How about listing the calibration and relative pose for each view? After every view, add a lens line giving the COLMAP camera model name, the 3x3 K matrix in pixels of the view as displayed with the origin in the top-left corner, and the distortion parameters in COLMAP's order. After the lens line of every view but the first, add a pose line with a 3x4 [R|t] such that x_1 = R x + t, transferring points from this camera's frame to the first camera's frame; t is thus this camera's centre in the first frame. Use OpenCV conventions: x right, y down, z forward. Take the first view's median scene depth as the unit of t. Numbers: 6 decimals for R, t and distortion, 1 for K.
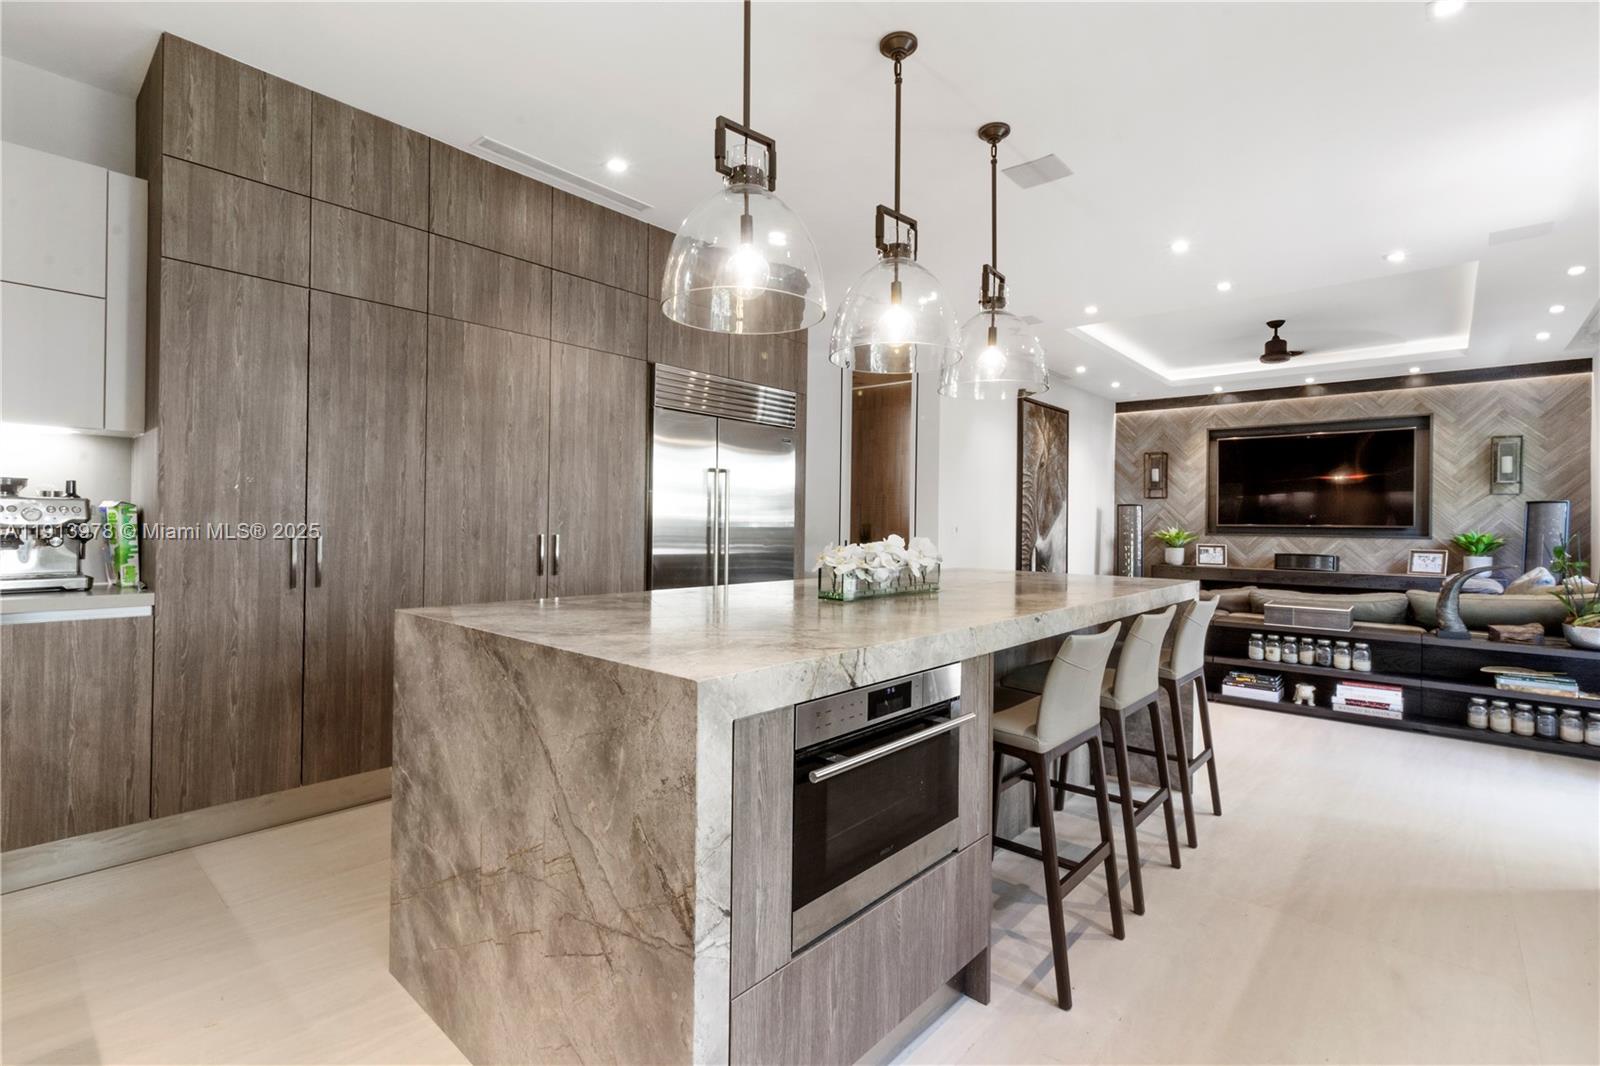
lens RADIAL K [[733.1, 0, 798.6], [0, 733.1, 512.4], [0, 0, 1]] dist [-0.000733, 0.000084]
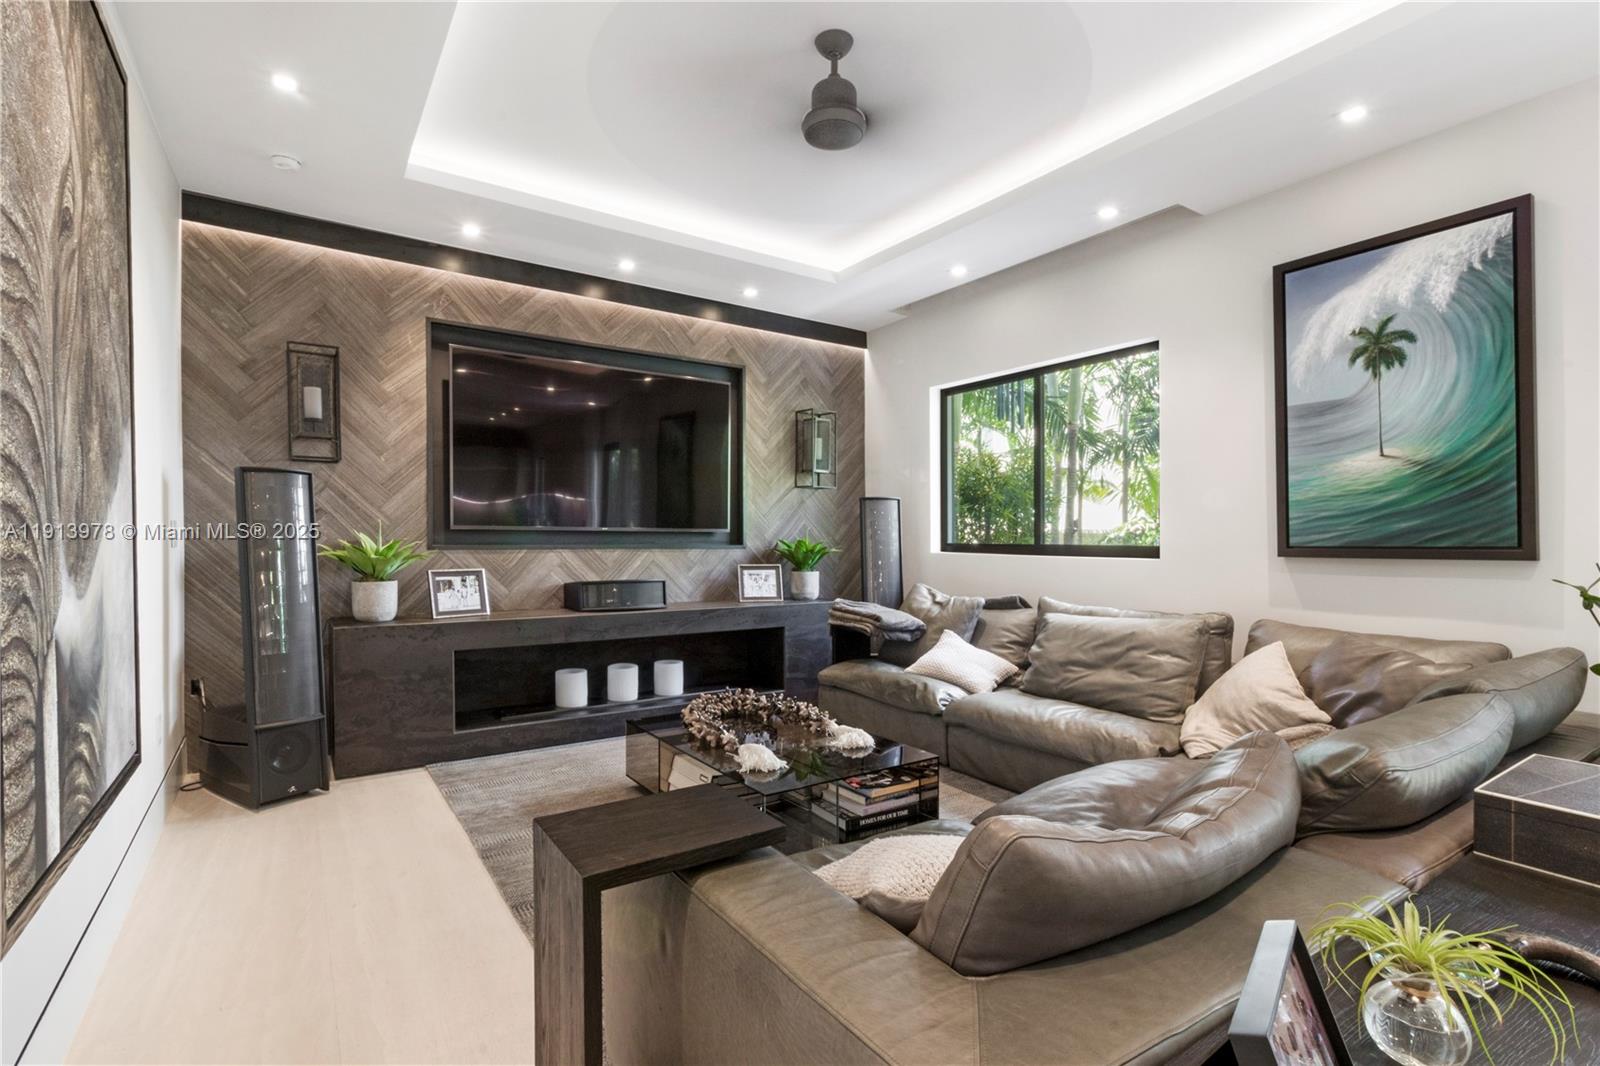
lens RADIAL K [[751.6, 0, 797.4], [0, 751.6, 554.3], [0, 0, 1]] dist [-0.000579, 0.000189]
pose [[0.264582, -0.031850, 0.963837, 0.167281], [-0.016551, 0.999157, 0.037560, 0.013078], [-0.964221, -0.025890, 0.263832, 0.674985]]
